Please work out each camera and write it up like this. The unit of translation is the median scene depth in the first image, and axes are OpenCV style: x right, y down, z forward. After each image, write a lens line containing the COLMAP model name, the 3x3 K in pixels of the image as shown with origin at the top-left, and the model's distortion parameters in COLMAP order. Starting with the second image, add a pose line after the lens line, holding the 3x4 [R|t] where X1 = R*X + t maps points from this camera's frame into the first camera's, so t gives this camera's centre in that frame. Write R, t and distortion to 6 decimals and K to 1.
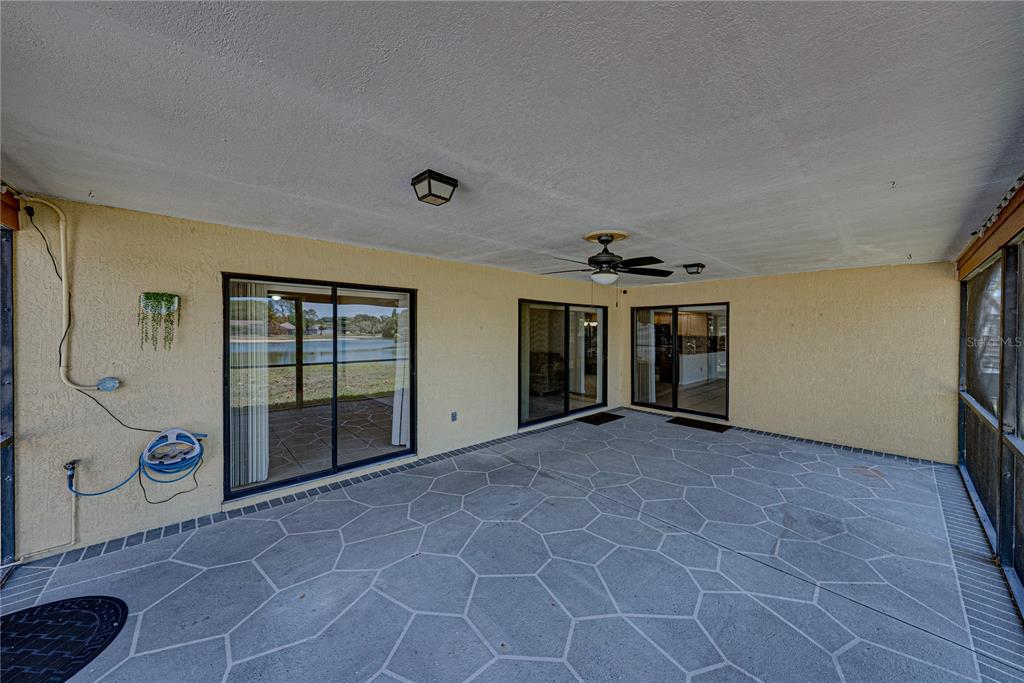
lens RADIAL K [[352.5, 0, 512.0], [0, 352.5, 341.5], [0, 0, 1]] dist [0.000569, 0.000262]
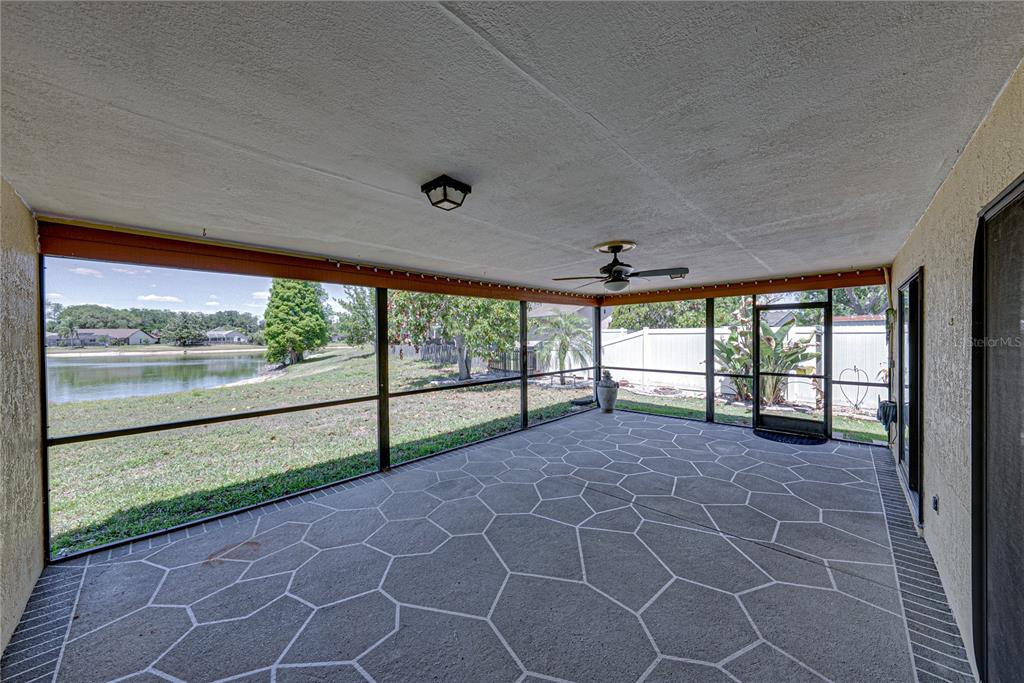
lens RADIAL K [[344.1, 0, 512.7], [0, 344.1, 338.3], [0, 0, 1]] dist [-0.000210, -0.000014]
pose [[-0.997398, 0.006422, -0.071801, 0.541475], [0.003811, 0.999329, 0.036441, -0.046904], [0.071987, 0.036072, -0.996753, 1.668195]]
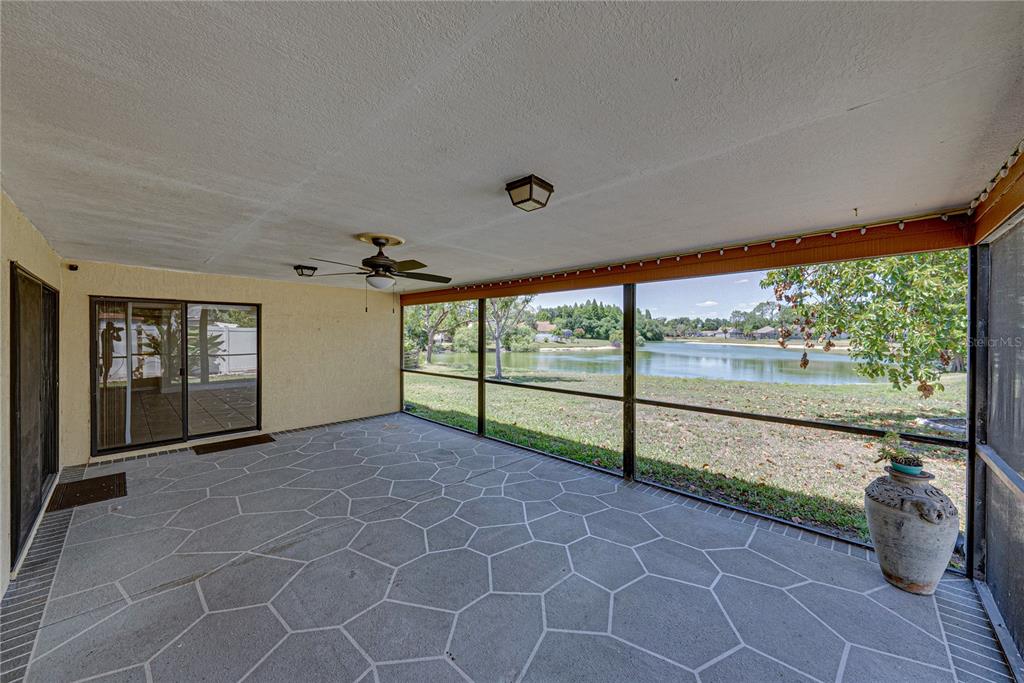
lens RADIAL K [[374.6, 0, 523.1], [0, 374.6, 337.4], [0, 0, 1]] dist [0.000131, -0.000012]
pose [[-0.093060, -0.013097, 0.995574, -0.652603], [0.027518, 0.999498, 0.015721, -0.026460], [-0.995280, 0.028860, -0.092653, 0.576713]]
